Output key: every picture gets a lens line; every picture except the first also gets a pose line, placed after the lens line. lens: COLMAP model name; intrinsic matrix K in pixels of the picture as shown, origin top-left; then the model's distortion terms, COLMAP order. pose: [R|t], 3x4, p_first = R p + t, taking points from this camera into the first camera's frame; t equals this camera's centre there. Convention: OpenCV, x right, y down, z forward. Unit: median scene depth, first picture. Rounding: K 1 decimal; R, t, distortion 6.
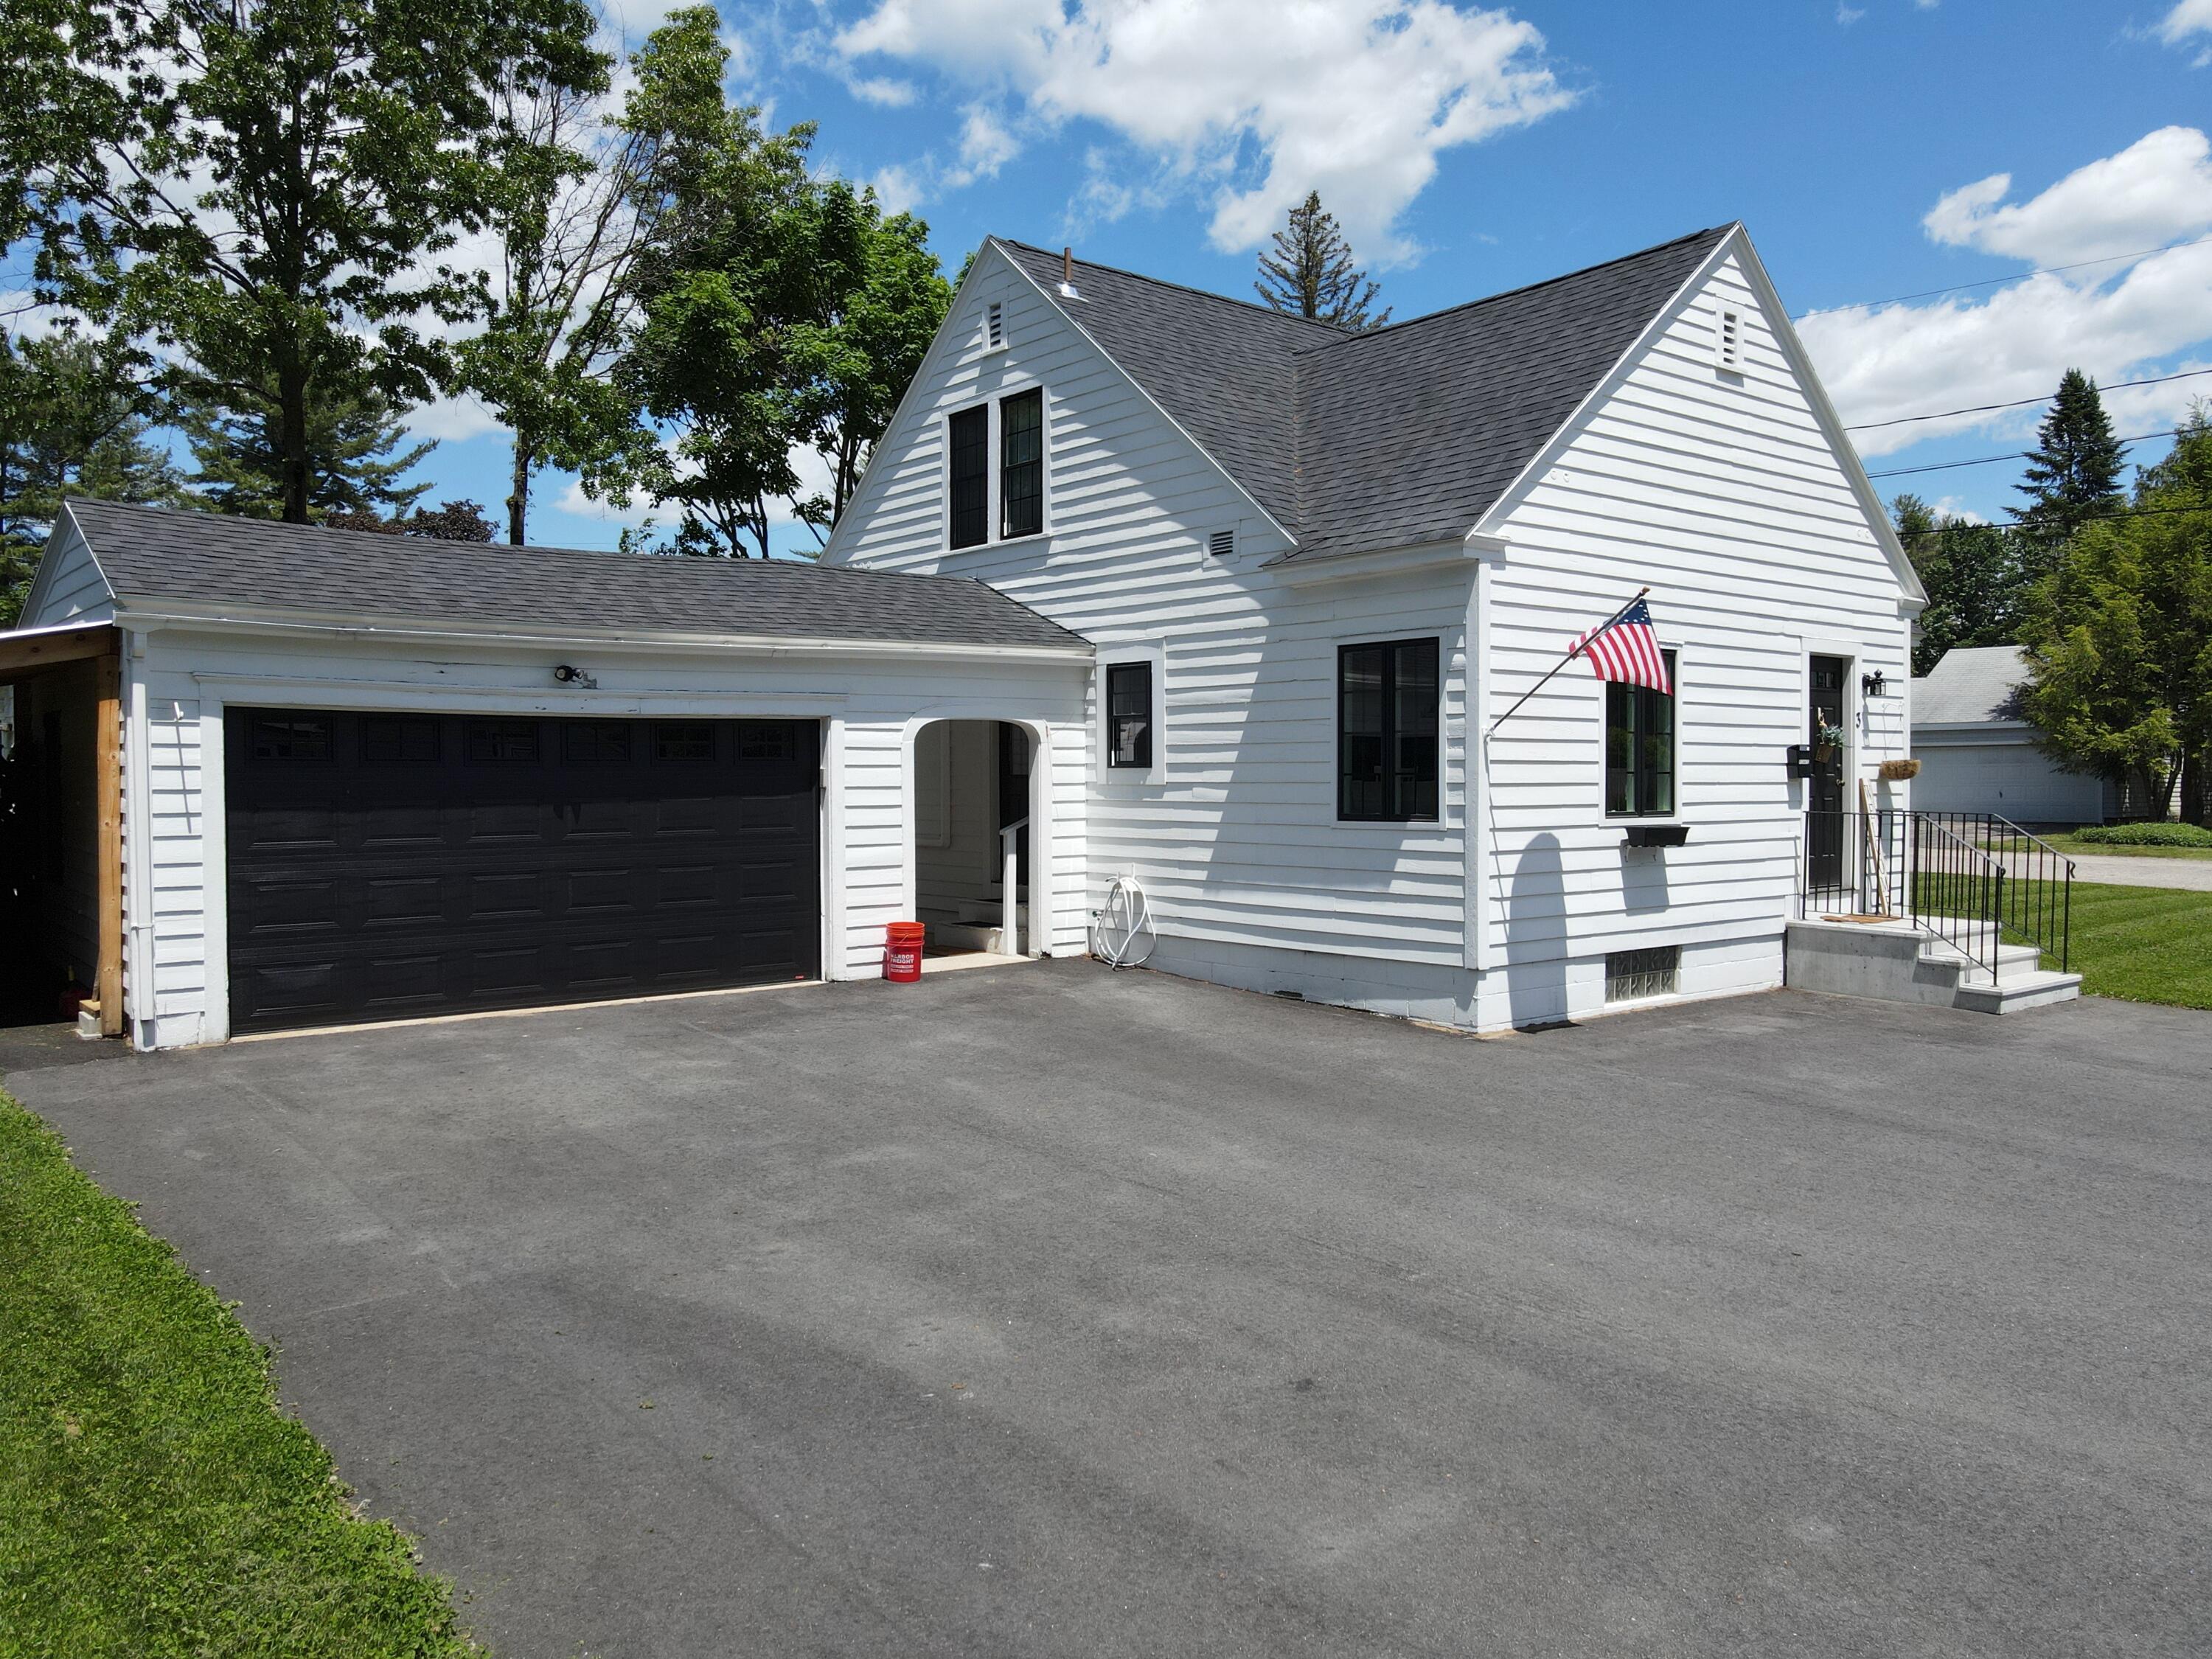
lens RADIAL K [[1620.5, 0, 1107.7], [0, 1620.5, 821.0], [0, 0, 1]] dist [0.004483, 0.015759]
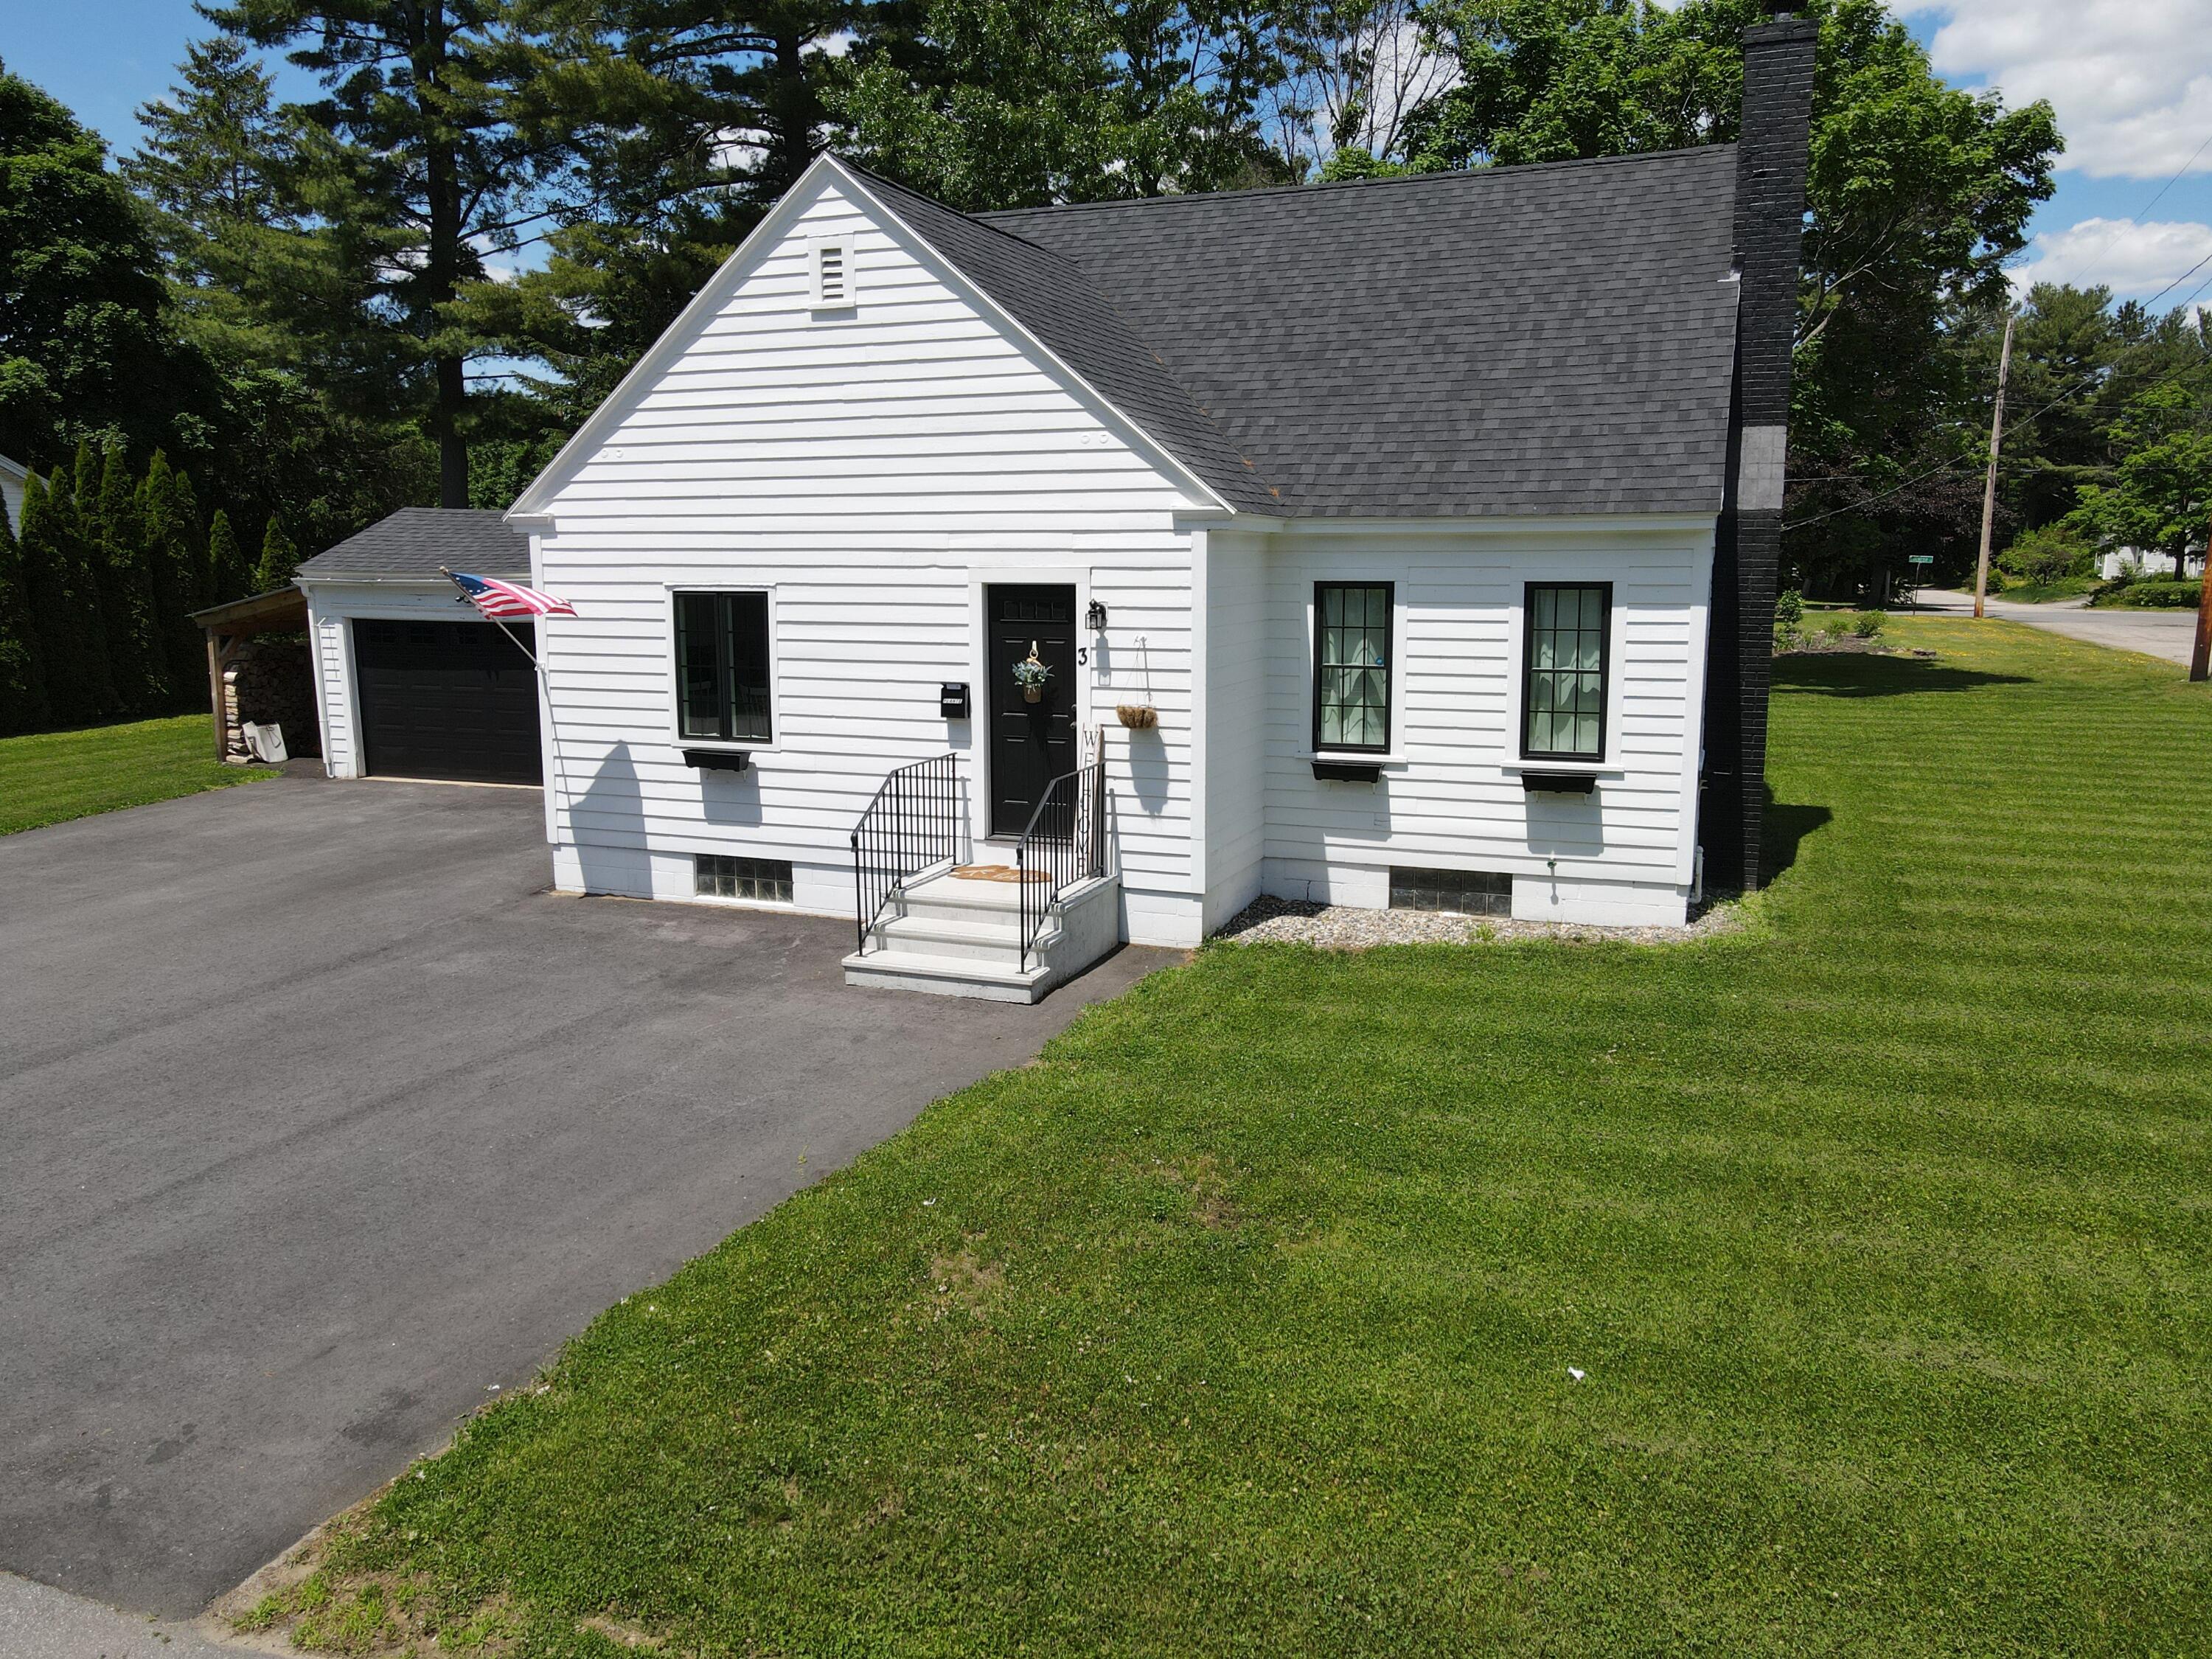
lens RADIAL K [[1620.5, 0, 1106.0], [0, 1620.5, 817.9], [0, 0, 1]] dist [0.004483, 0.015759]
pose [[0.483955, 0.144044, -0.863157, 1.414635], [-0.020026, 0.987924, 0.153638, -0.126744], [0.874864, -0.057068, 0.480995, 0.667024]]
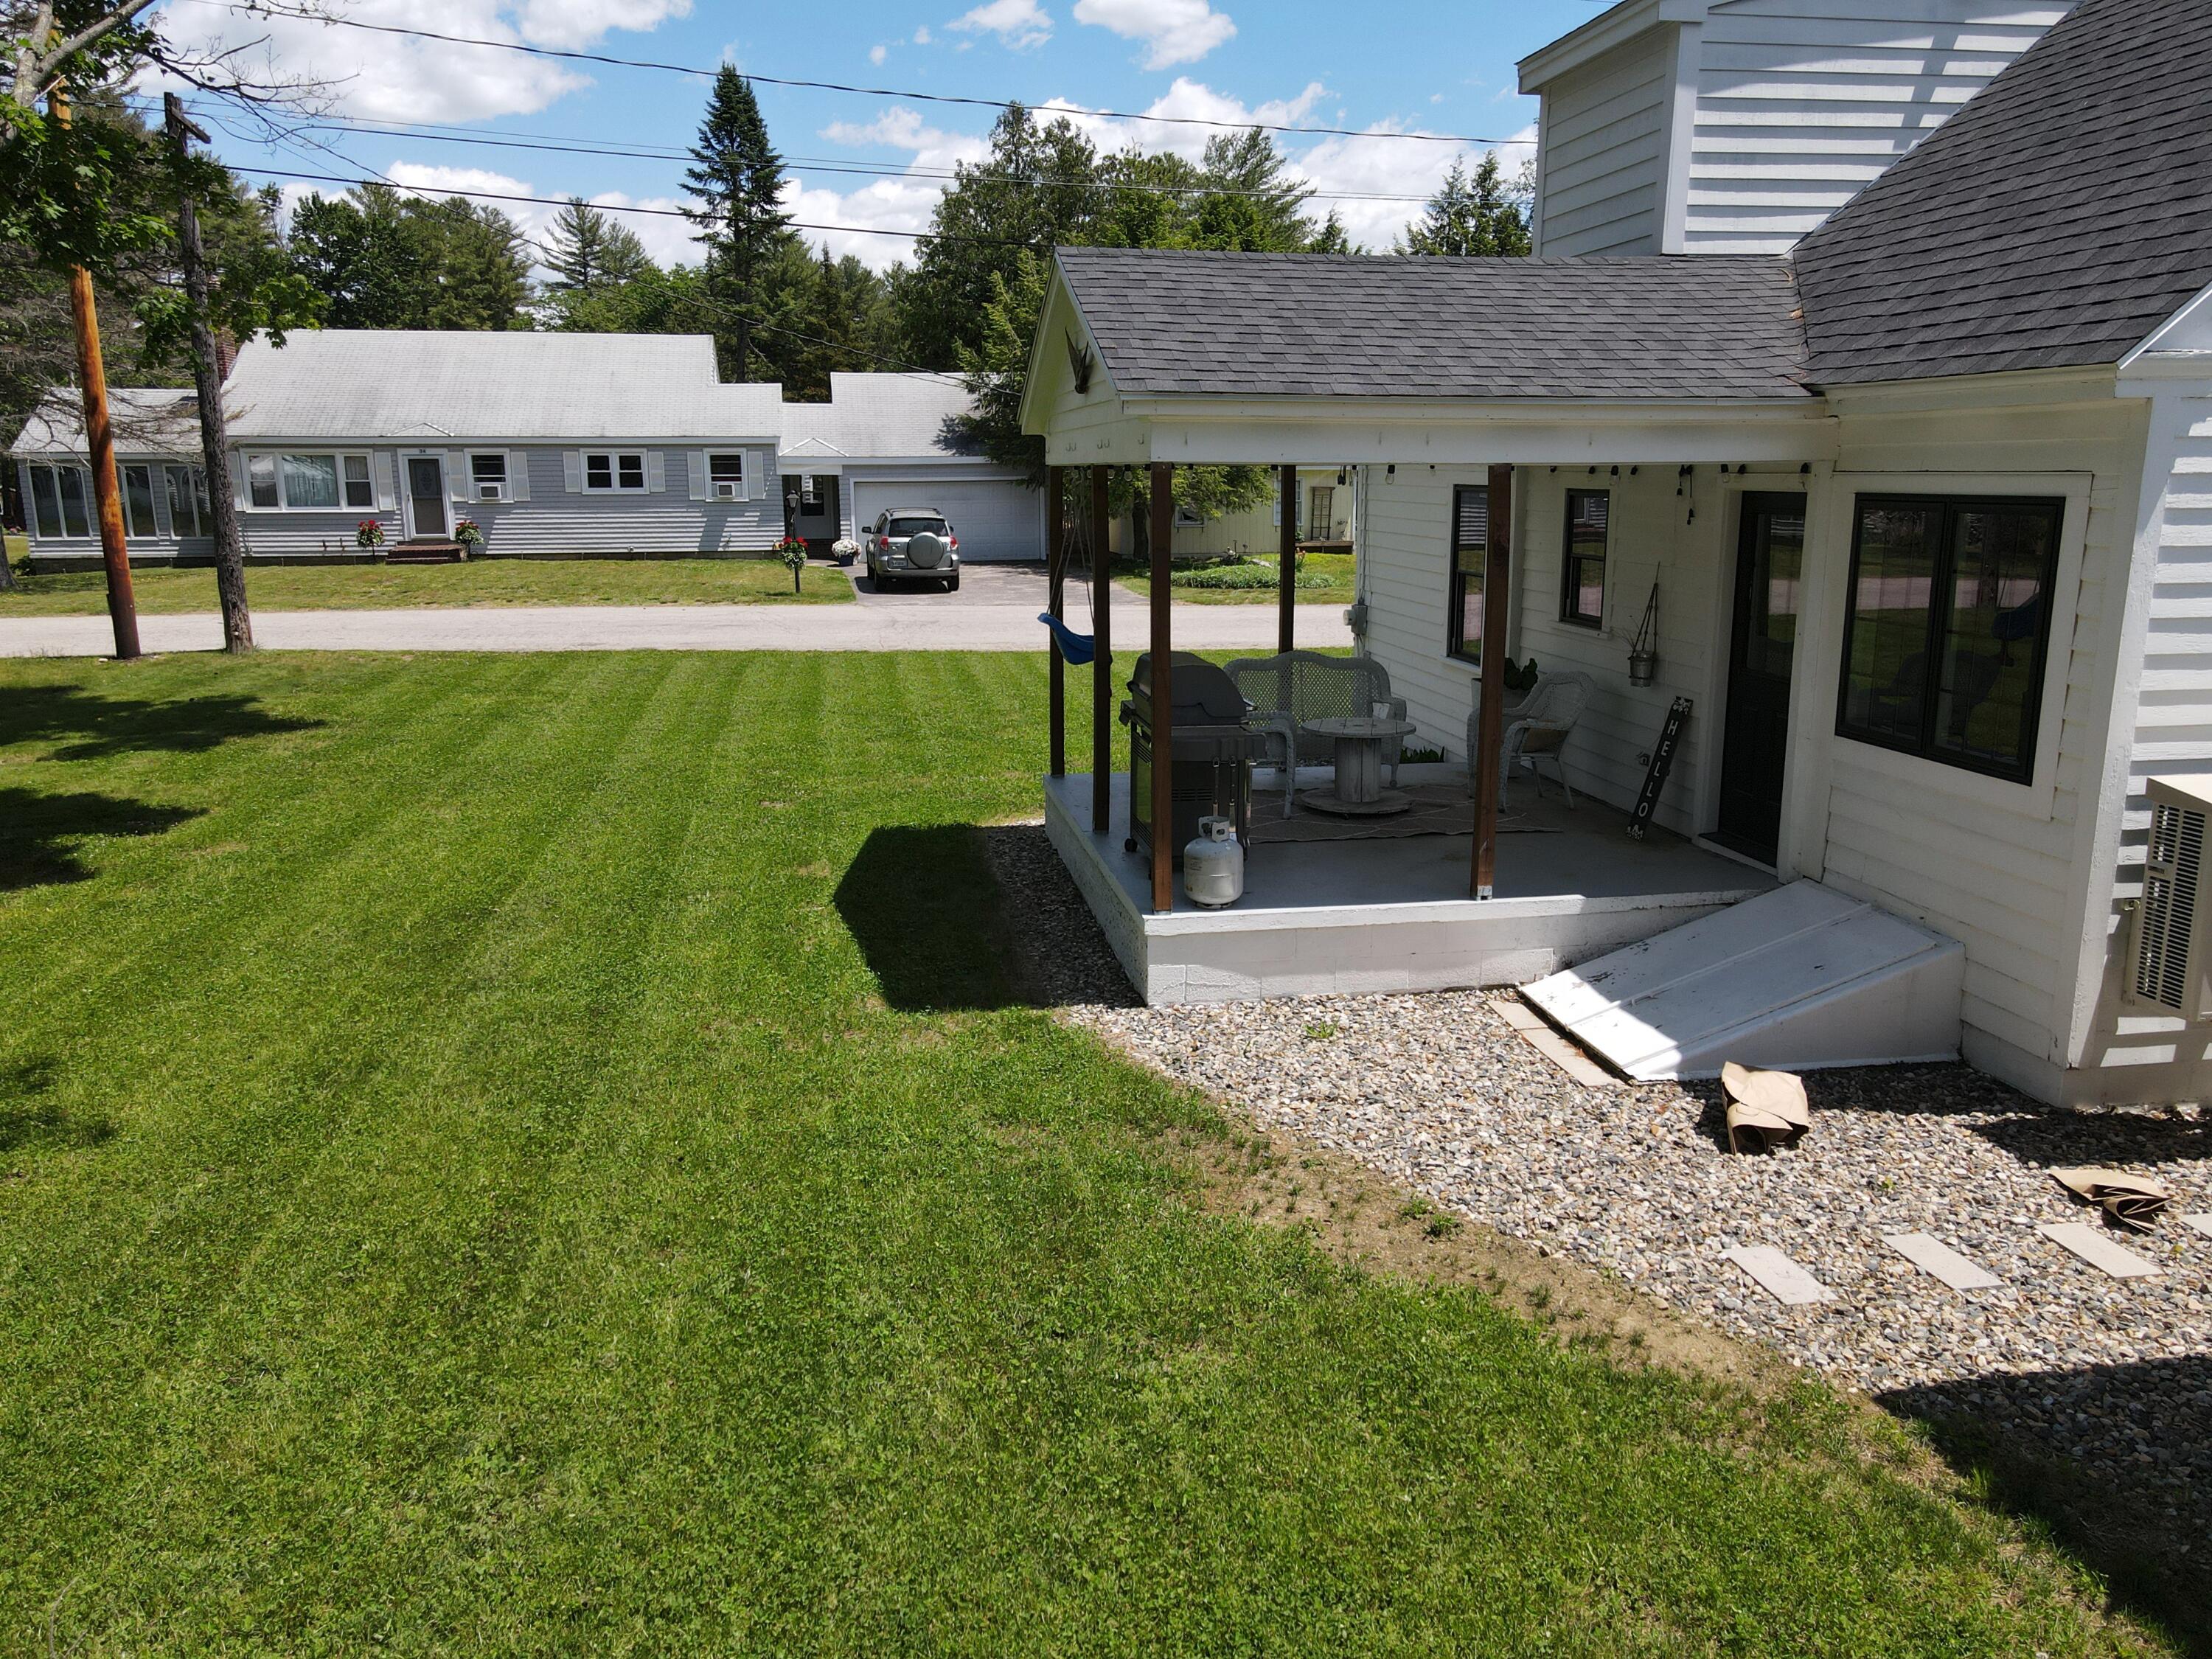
lens RADIAL K [[1620.5, 0, 1104.7], [0, 1620.5, 822.4], [0, 0, 1]] dist [0.004483, 0.015759]
pose [[0.501096, -0.187423, 0.844852, -0.896667], [0.027423, 0.979214, 0.200965, -0.136437], [-0.864957, -0.077535, 0.495821, 1.490059]]
